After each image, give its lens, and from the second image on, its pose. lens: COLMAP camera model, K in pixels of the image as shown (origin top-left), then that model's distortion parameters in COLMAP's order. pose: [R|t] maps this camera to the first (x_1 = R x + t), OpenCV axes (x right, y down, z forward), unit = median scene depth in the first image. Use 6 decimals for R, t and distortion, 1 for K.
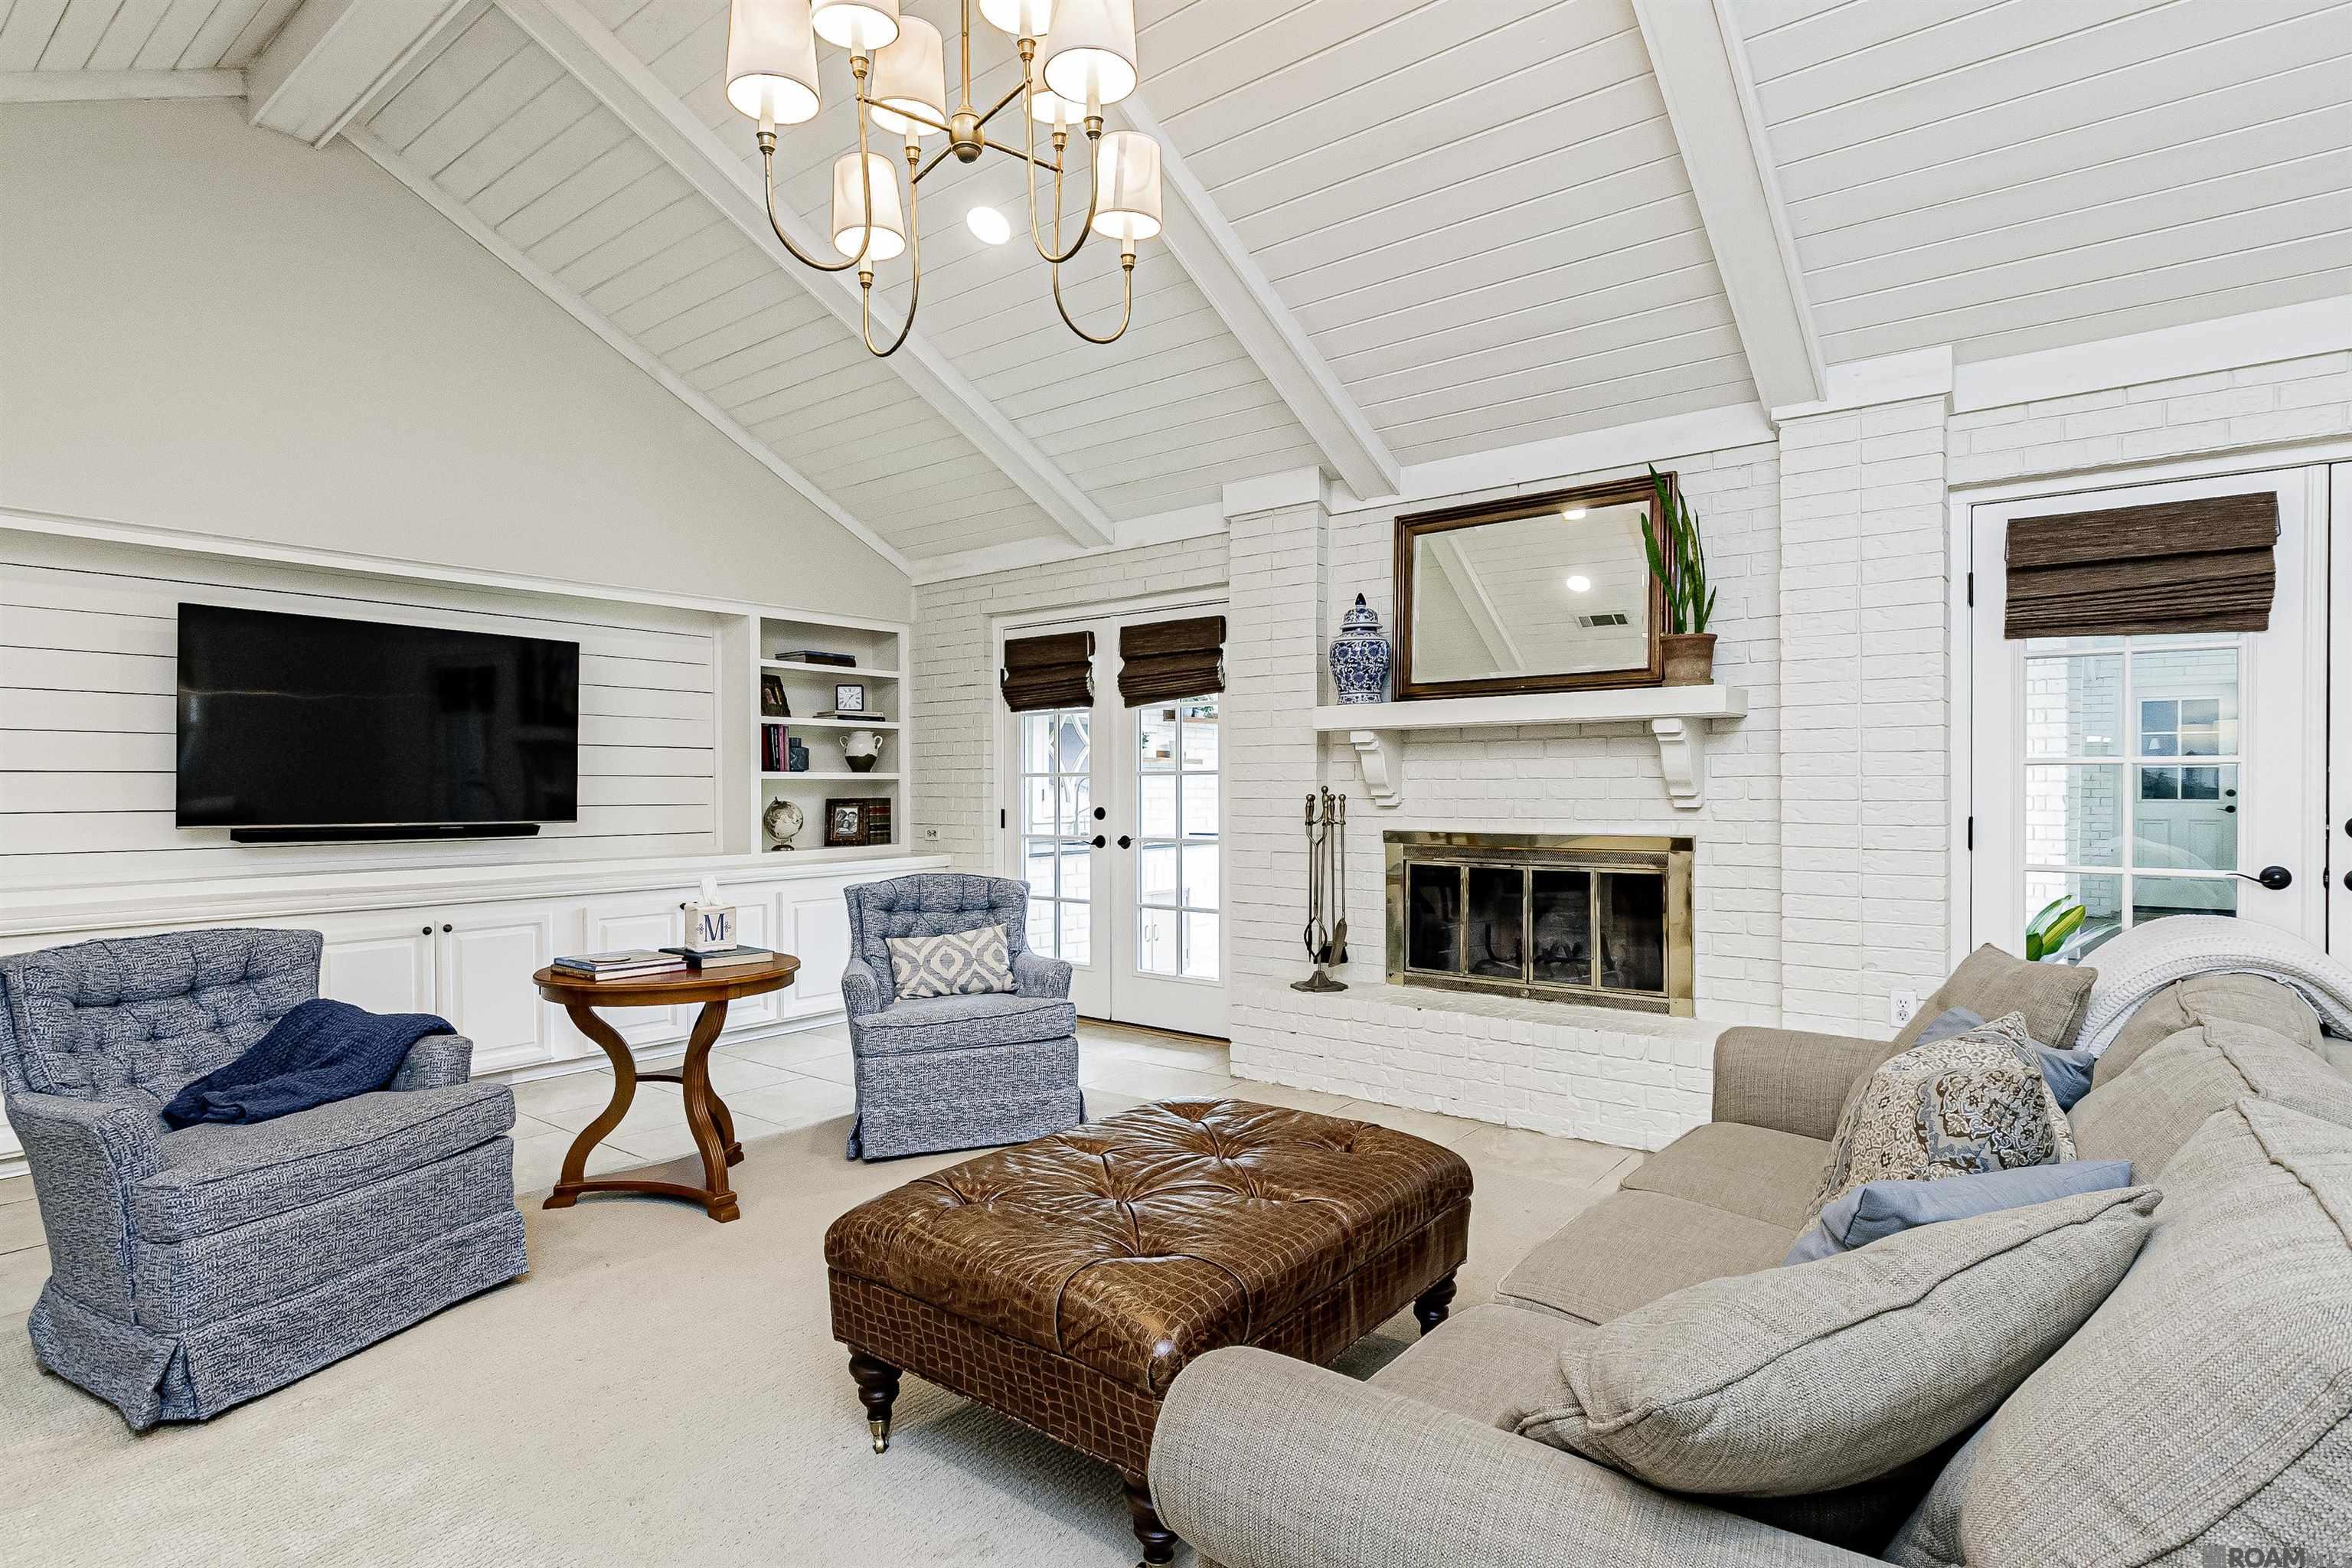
lens RADIAL K [[1183.0, 0, 1168.9], [0, 1183.0, 792.7], [0, 0, 1]] dist [0.007081, -0.007643]
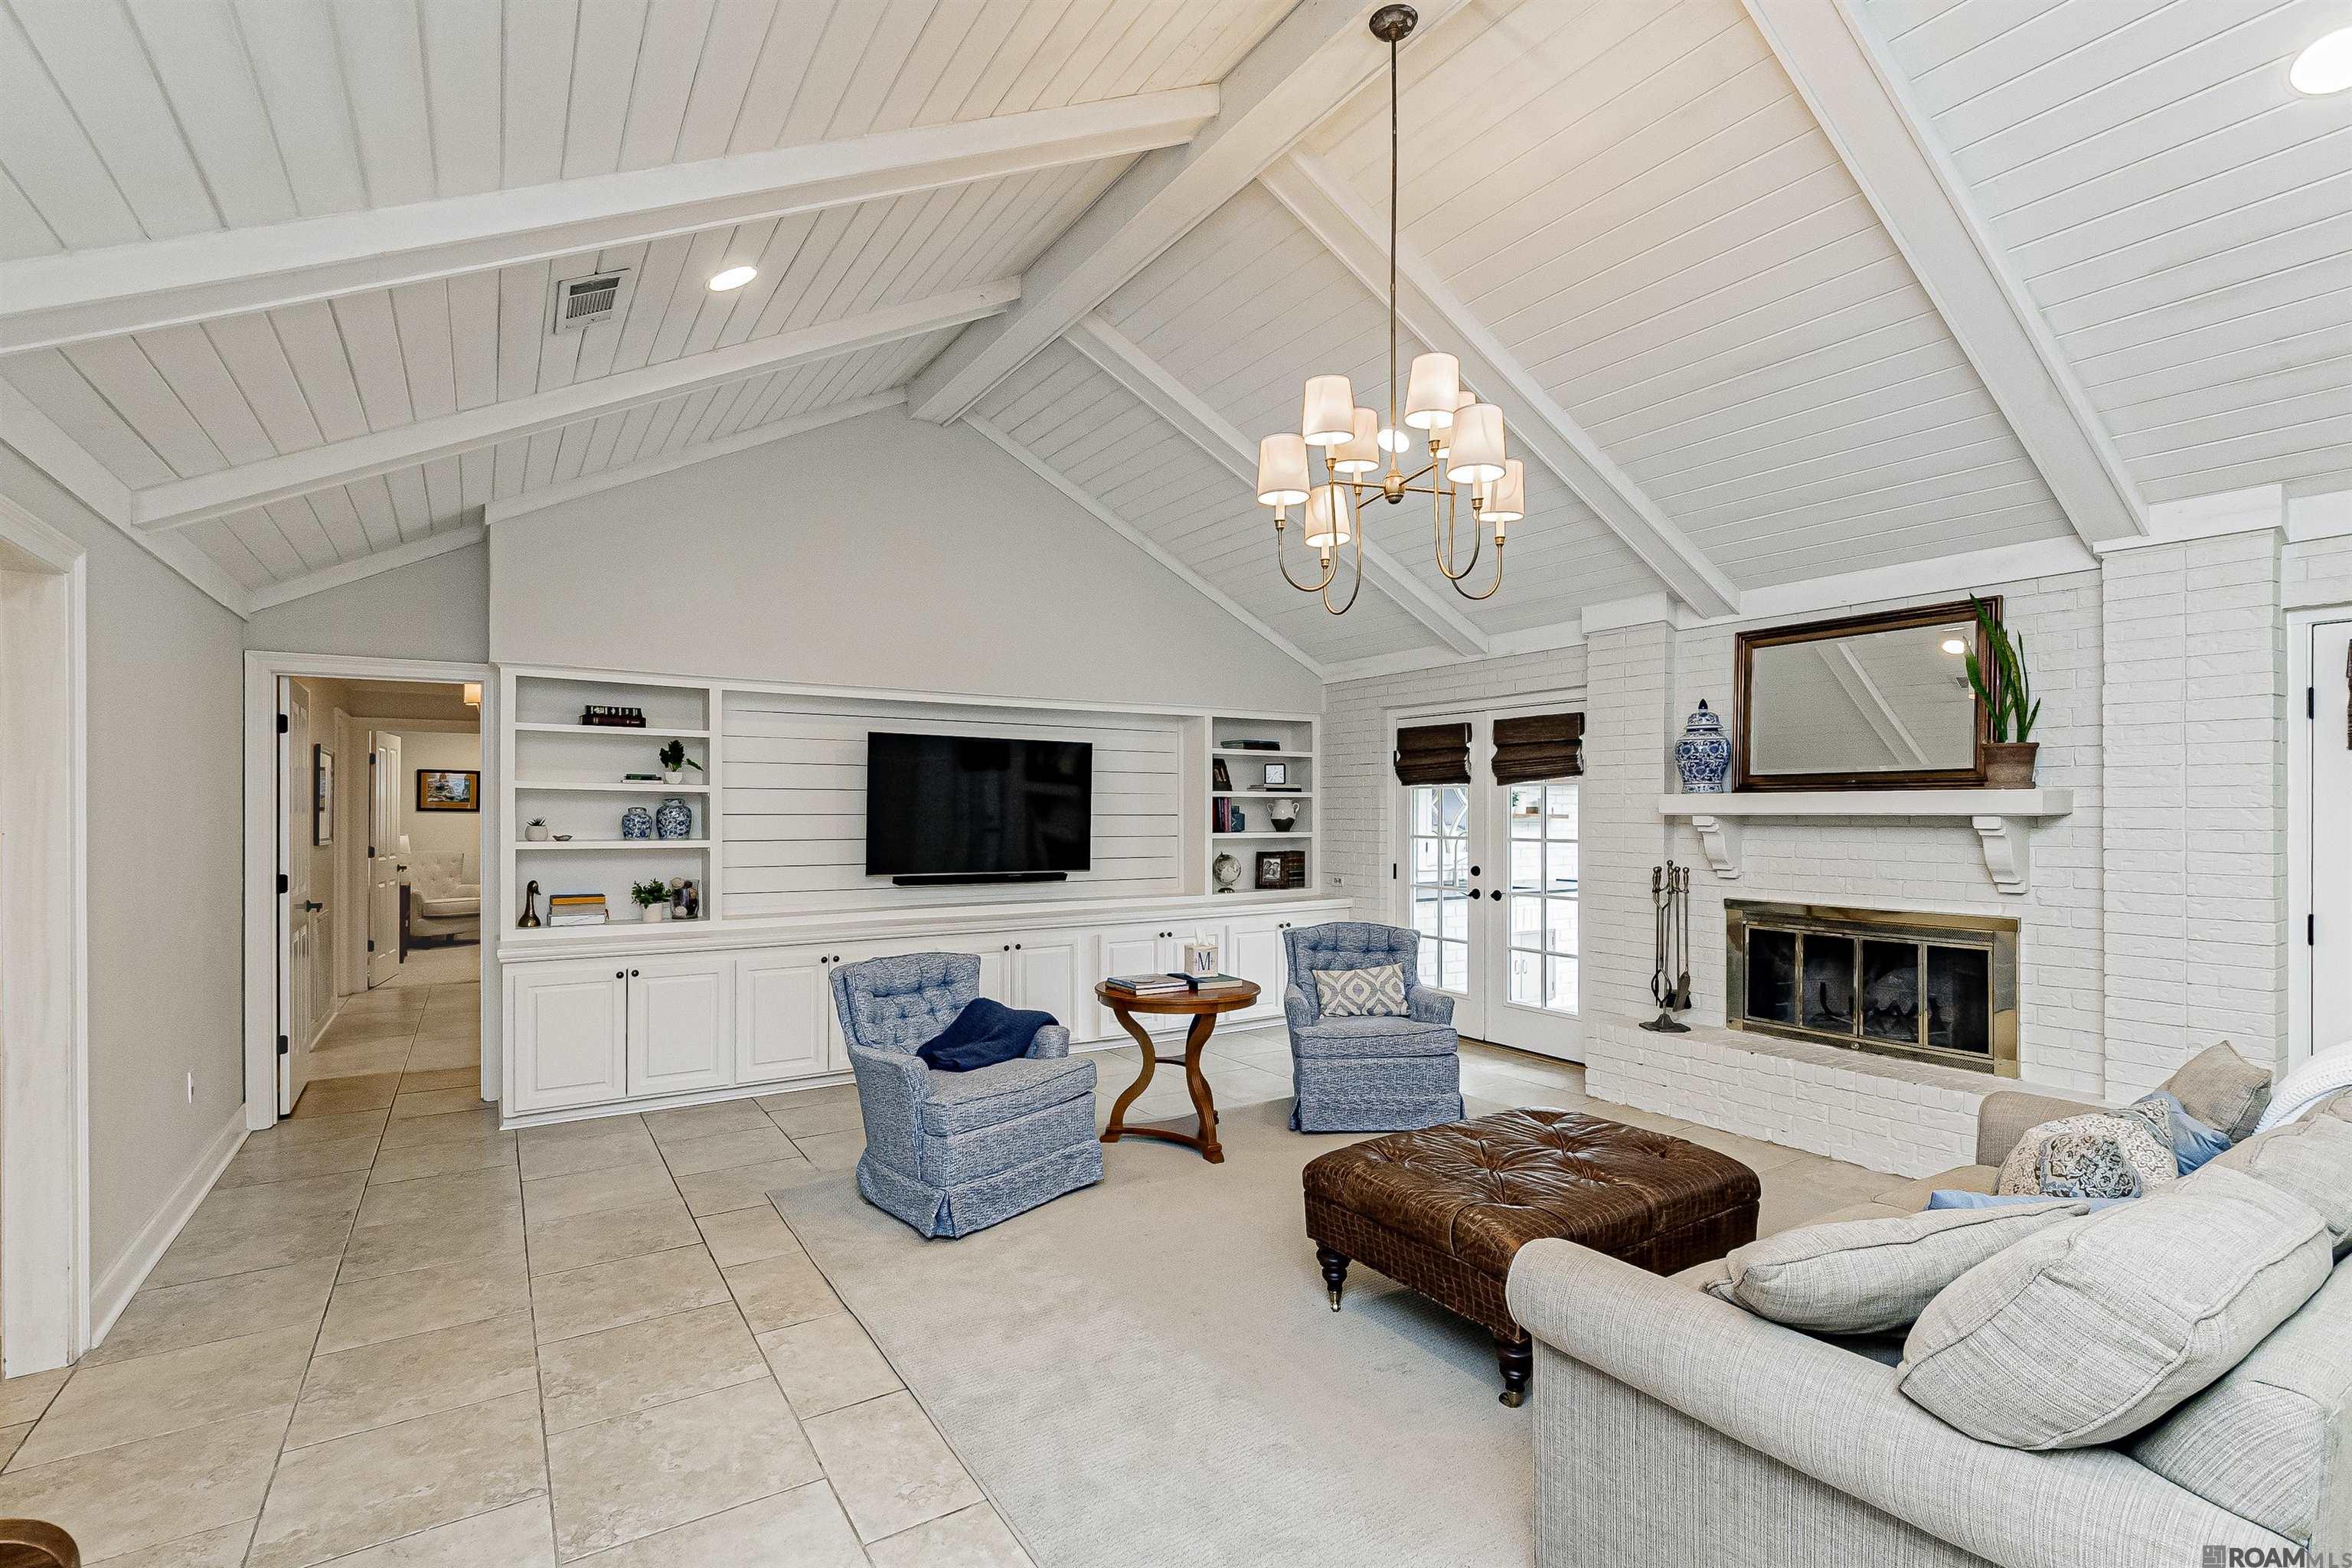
lens RADIAL K [[1074.5, 0, 1188.2], [0, 1074.5, 800.1], [0, 0, 1]] dist [-0.002683, 0.000689]
pose [[0.949761, 0.002944, -0.312963, 0.009176], [-0.007738, 0.999871, -0.014075, -0.053033], [0.312881, 0.015789, 0.949661, -0.213720]]
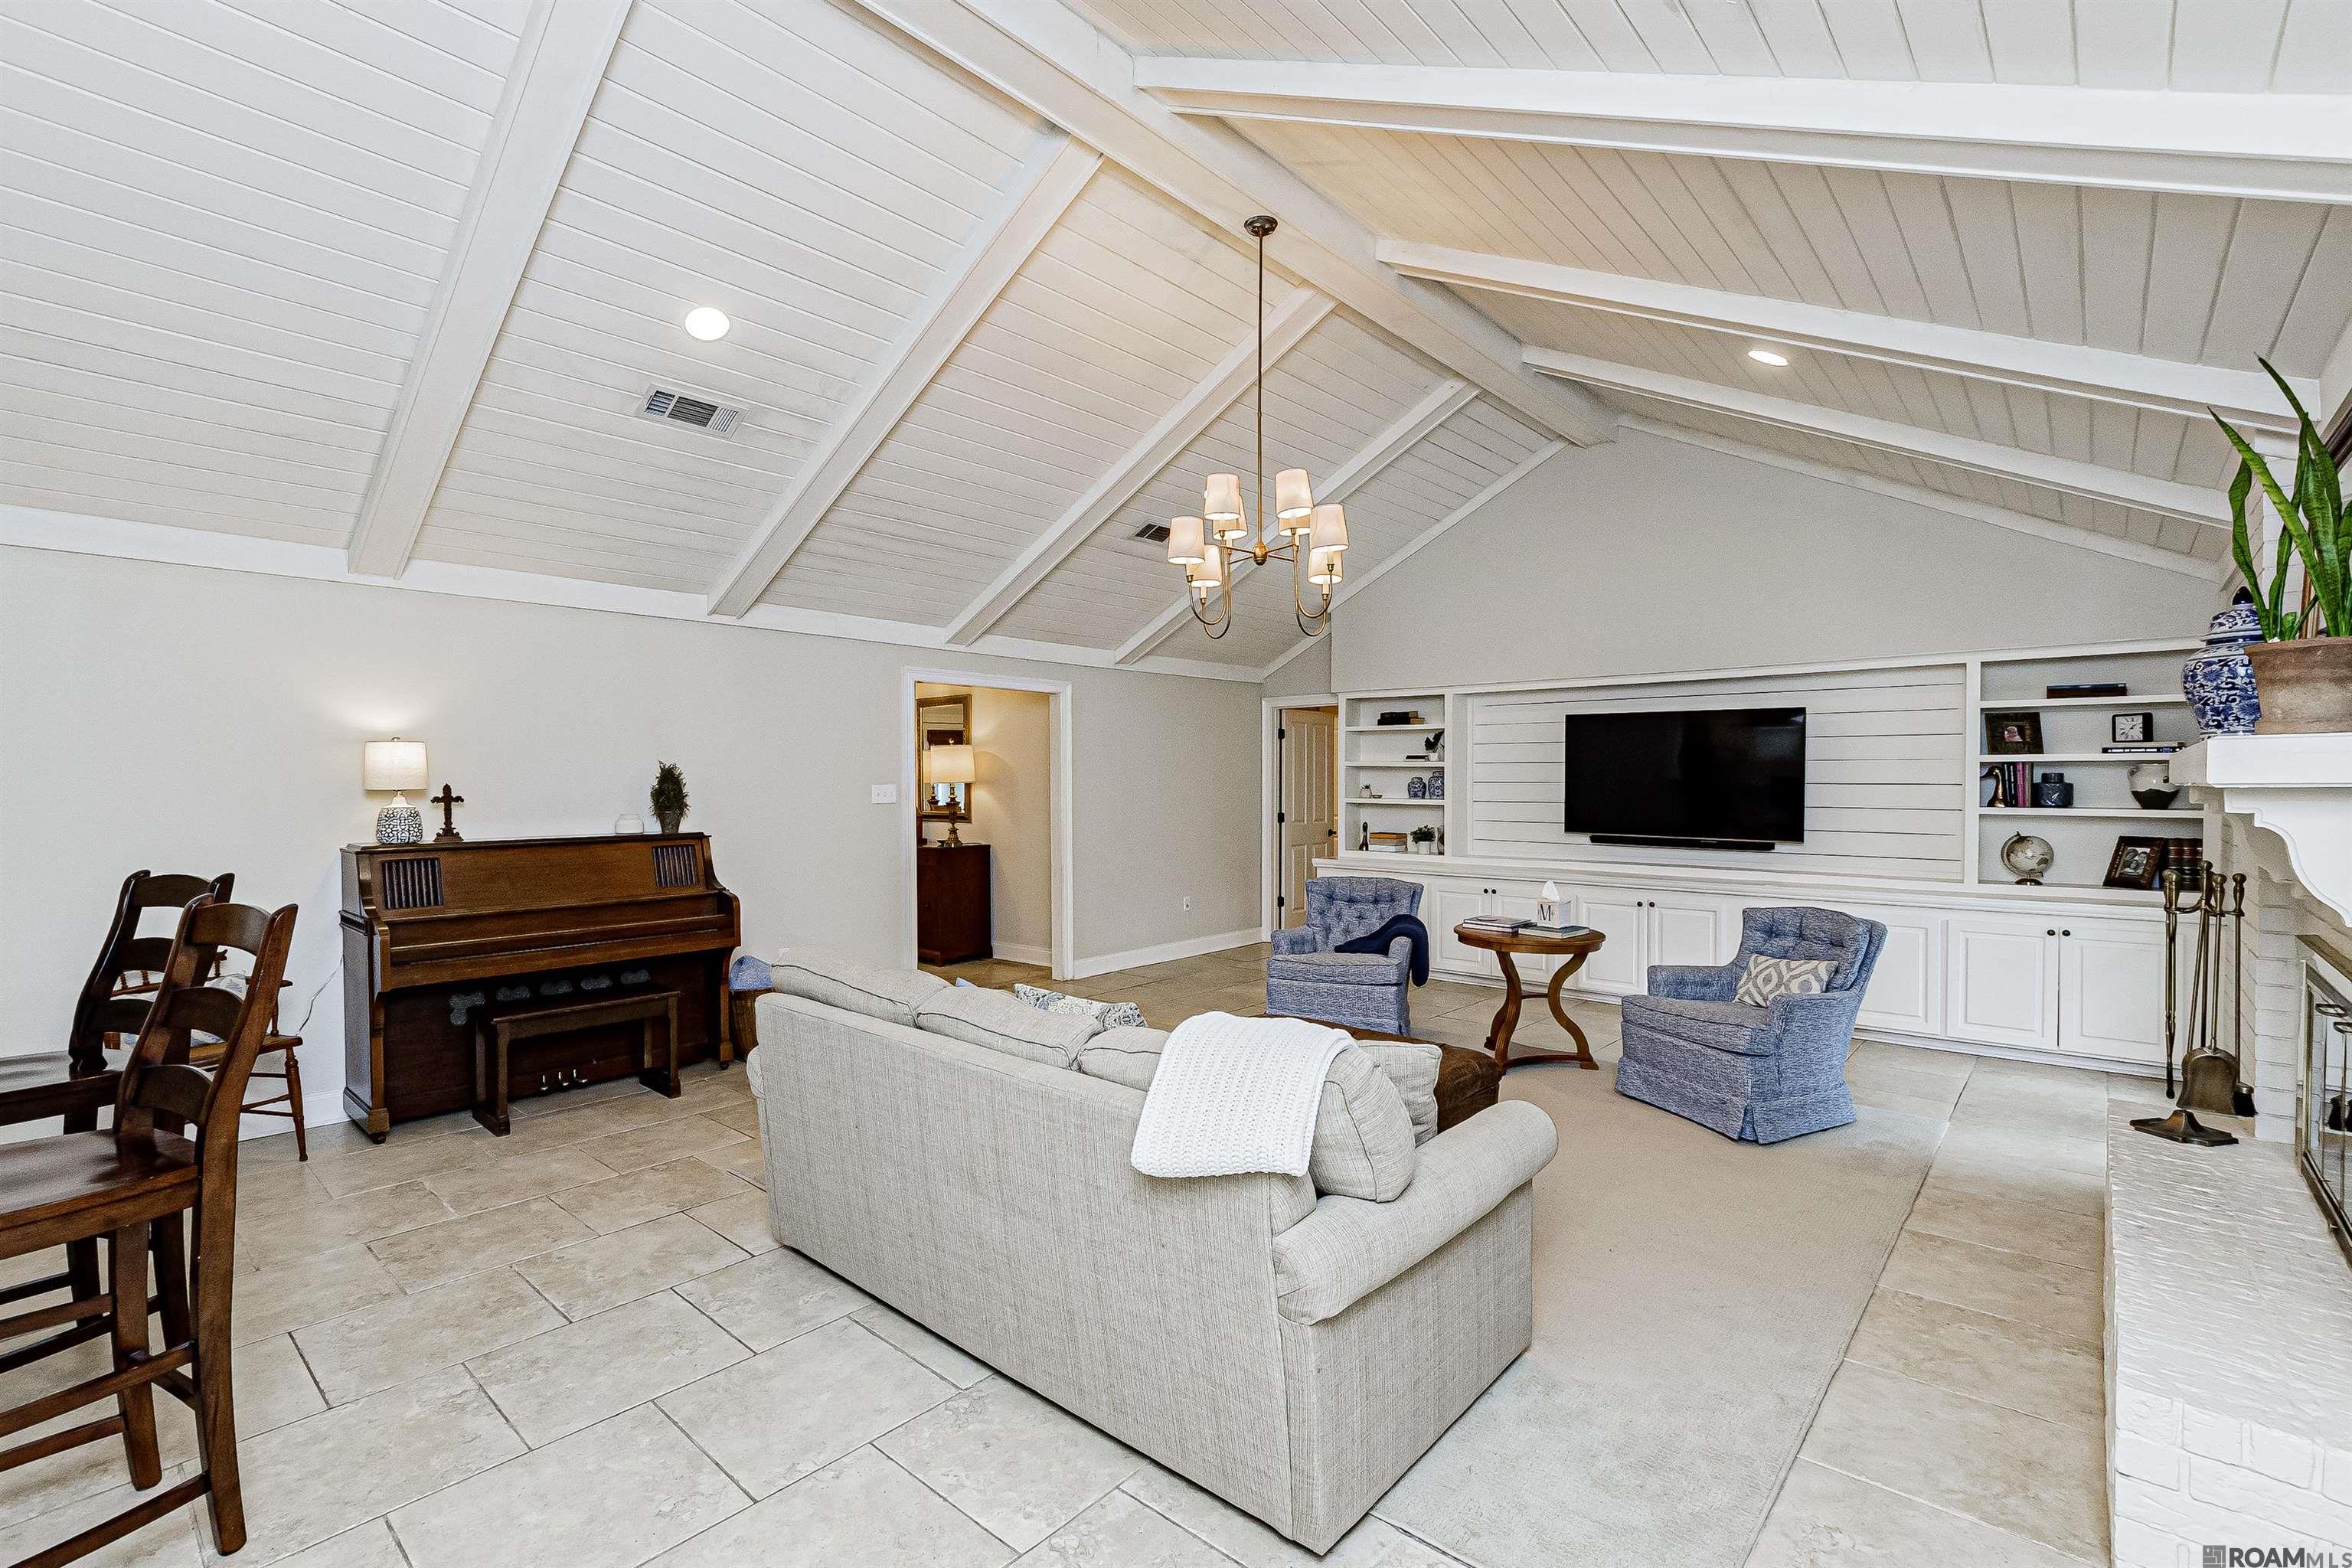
lens RADIAL K [[1074.5, 0, 1196.6], [0, 1074.5, 773.8], [0, 0, 1]] dist [-0.002683, 0.000689]
pose [[-0.030299, -0.000787, -0.999541, 0.903317], [-0.007799, 0.999969, -0.000551, -0.058954], [0.999510, 0.007779, -0.030304, 0.455113]]
